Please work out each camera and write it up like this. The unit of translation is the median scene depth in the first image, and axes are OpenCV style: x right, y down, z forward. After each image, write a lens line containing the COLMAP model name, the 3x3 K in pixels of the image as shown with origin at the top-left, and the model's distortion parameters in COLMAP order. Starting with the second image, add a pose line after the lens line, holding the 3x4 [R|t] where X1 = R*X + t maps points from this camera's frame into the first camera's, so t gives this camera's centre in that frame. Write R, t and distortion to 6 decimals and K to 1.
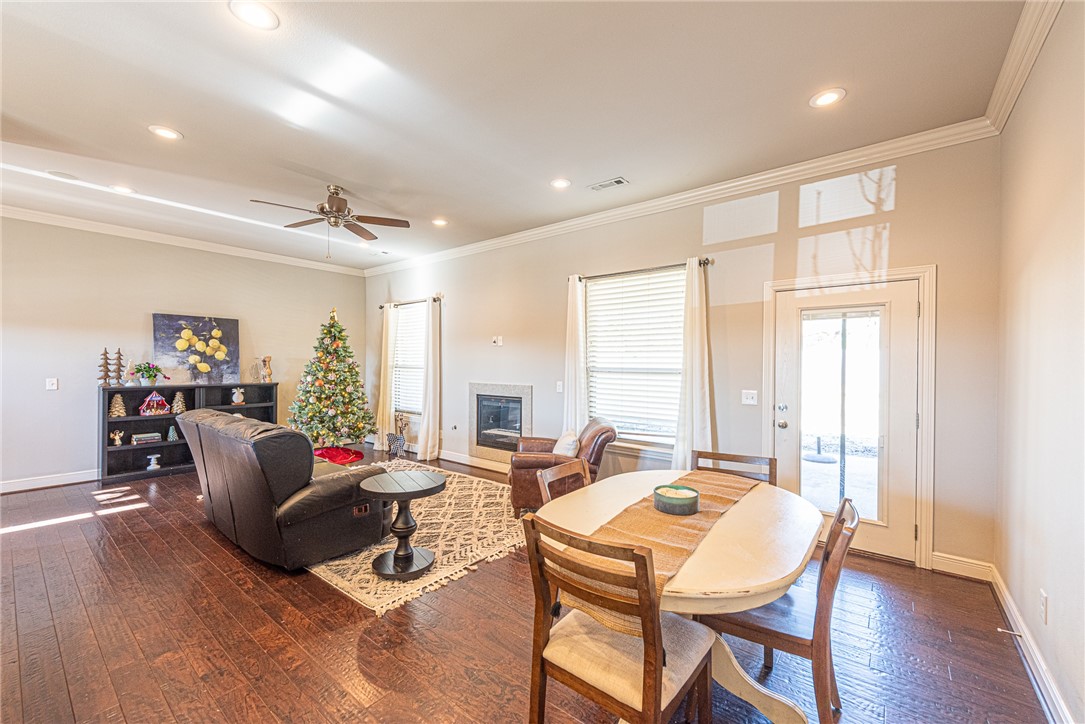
lens RADIAL K [[433.5, 0, 545.7], [0, 433.5, 366.8], [0, 0, 1]] dist [0.010872, -0.004849]
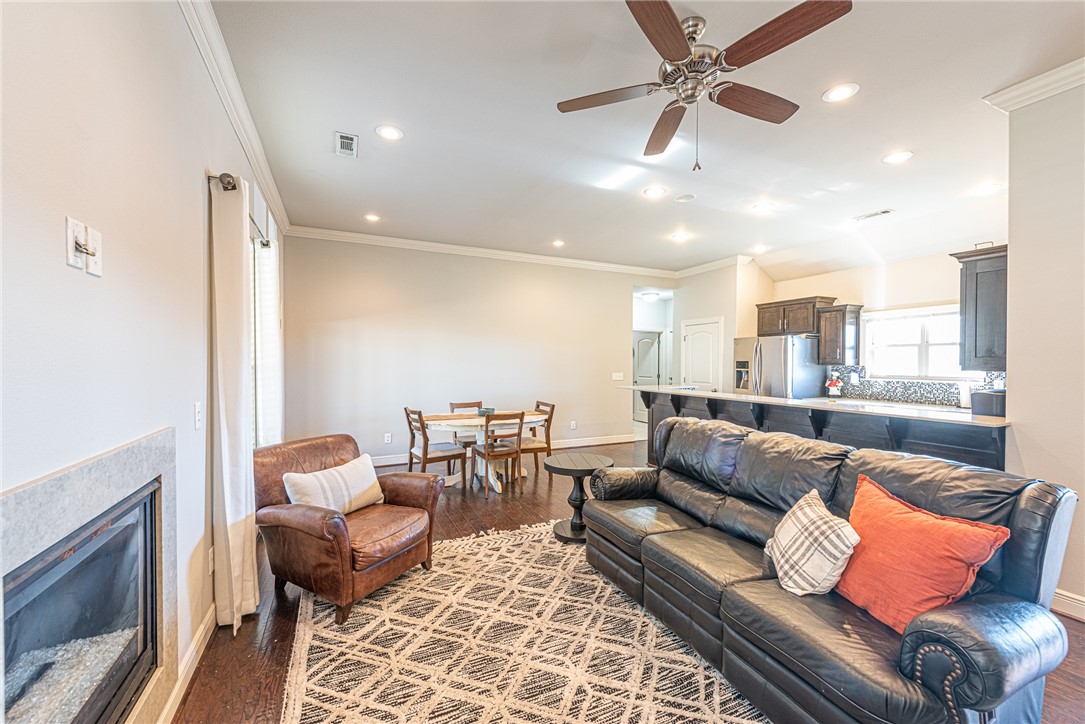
lens RADIAL K [[433.5, 0, 545.7], [0, 433.5, 366.8], [0, 0, 1]] dist [0.010872, -0.004849]
pose [[-0.897952, -0.013718, 0.439879, -0.387632], [-0.004609, 0.999752, 0.021769, -0.008883], [-0.440068, 0.017520, -0.897793, 1.067720]]
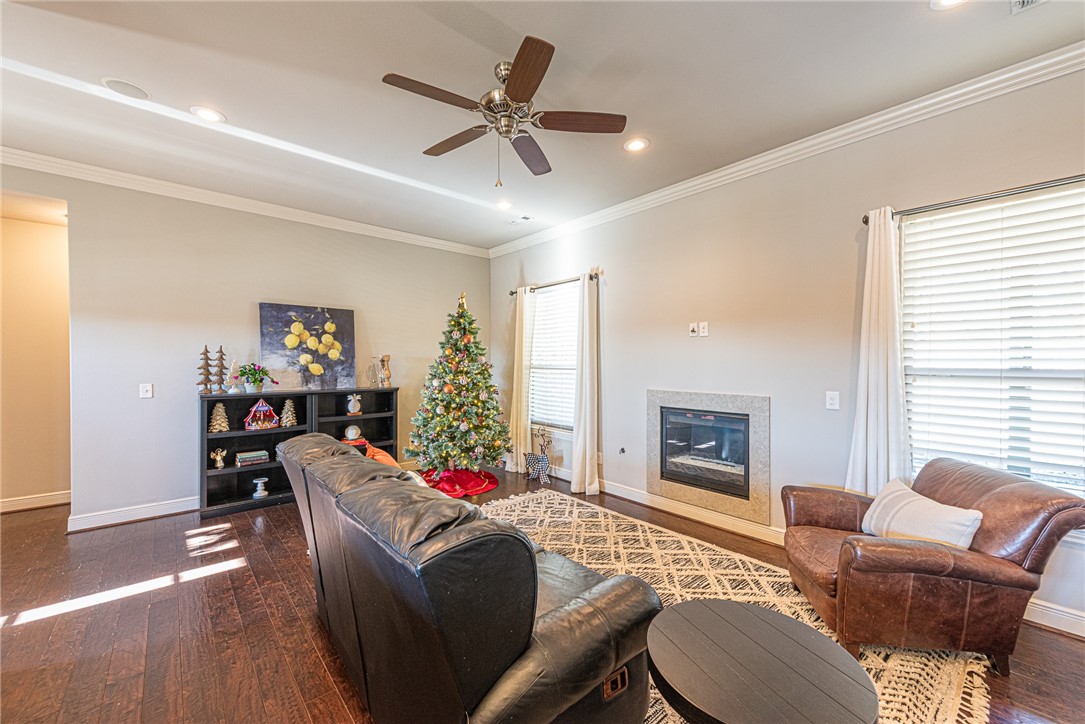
lens RADIAL K [[426.8, 0, 545.6], [0, 426.8, 367.0], [0, 0, 1]] dist [0.014830, -0.000268]
pose [[0.984174, -0.003223, -0.177176, -0.225345], [0.003950, 0.999985, 0.003755, -0.003740], [0.177161, -0.004395, 0.984172, 0.293143]]
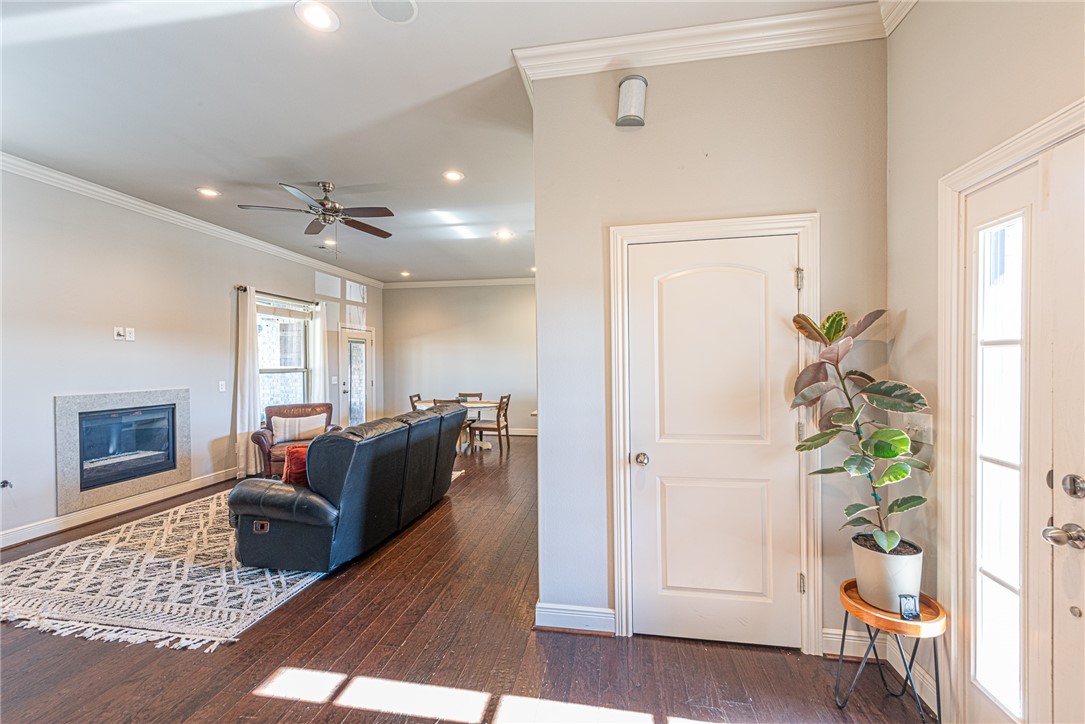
lens RADIAL K [[426.8, 0, 545.6], [0, 426.8, 367.0], [0, 0, 1]] dist [0.014830, -0.000268]
pose [[-0.485034, -0.014511, 0.874375, -1.076343], [0.007158, 0.999763, 0.020562, -0.013016], [-0.874466, 0.016232, -0.484815, 0.718447]]
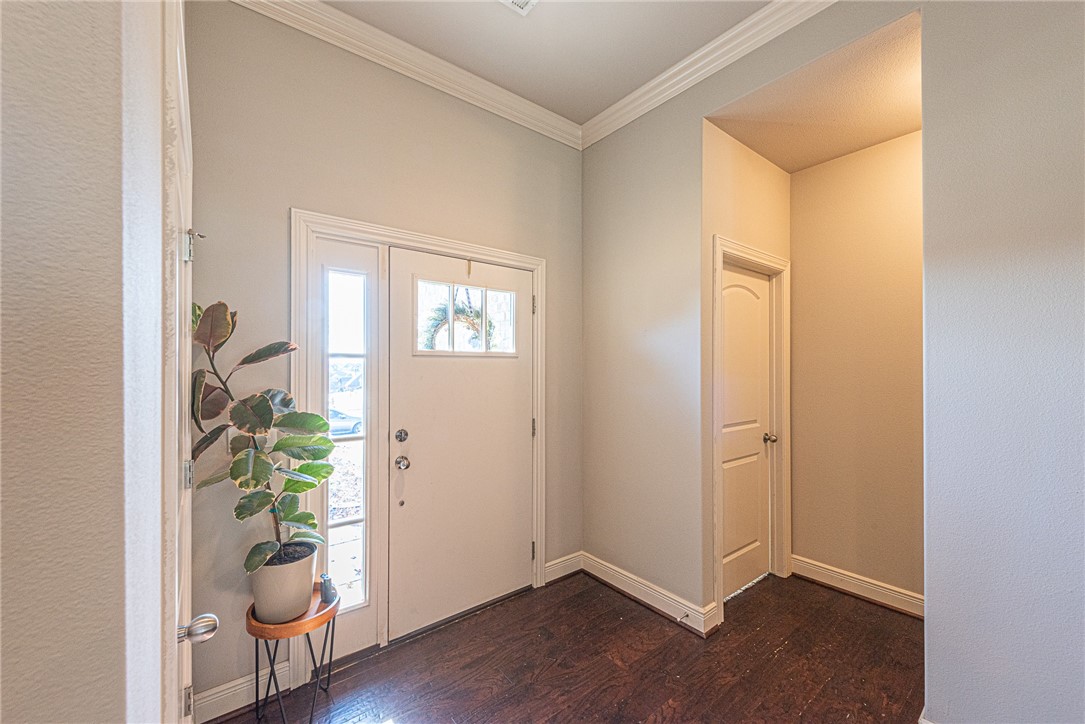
lens RADIAL K [[426.8, 0, 545.6], [0, 426.8, 367.0], [0, 0, 1]] dist [0.014830, -0.000268]
pose [[-0.225725, -0.006544, -0.974169, -0.677082], [-0.004752, 0.999973, -0.005616, -0.009348], [0.974180, 0.003361, -0.225750, 0.606452]]
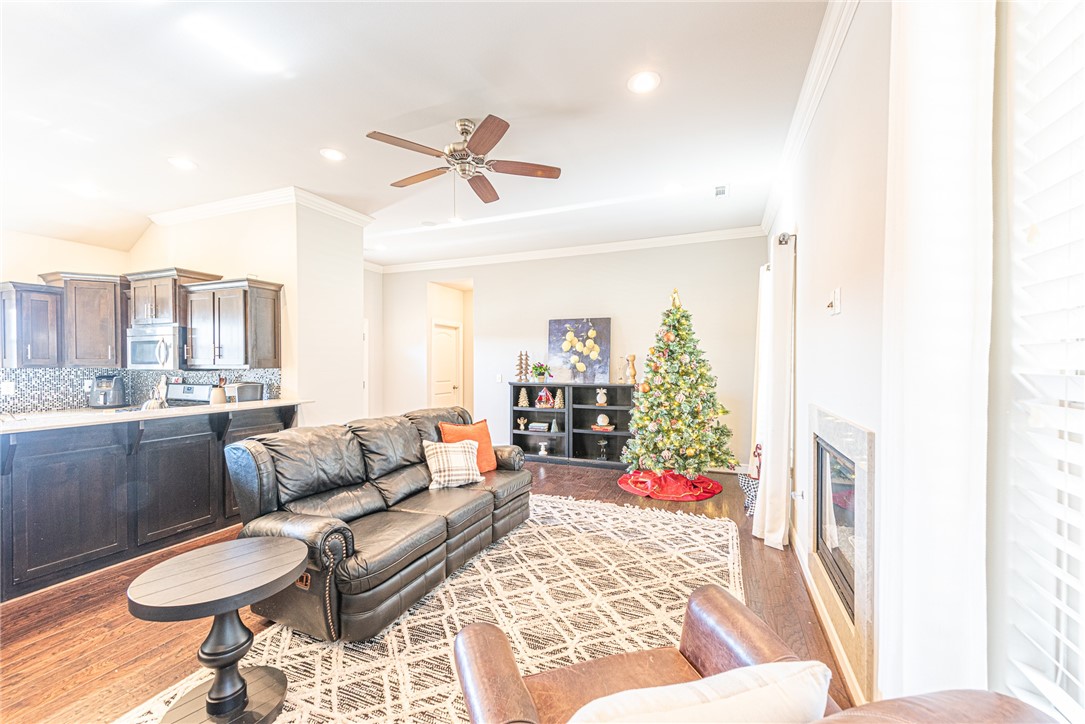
lens RADIAL K [[426.8, 0, 545.6], [0, 426.8, 367.0], [0, 0, 1]] dist [0.014830, -0.000268]
pose [[0.284152, 0.006005, -0.958760, 0.174194], [-0.003705, 0.999980, 0.005165, -0.003372], [0.958772, 0.002084, 0.284169, 0.636089]]
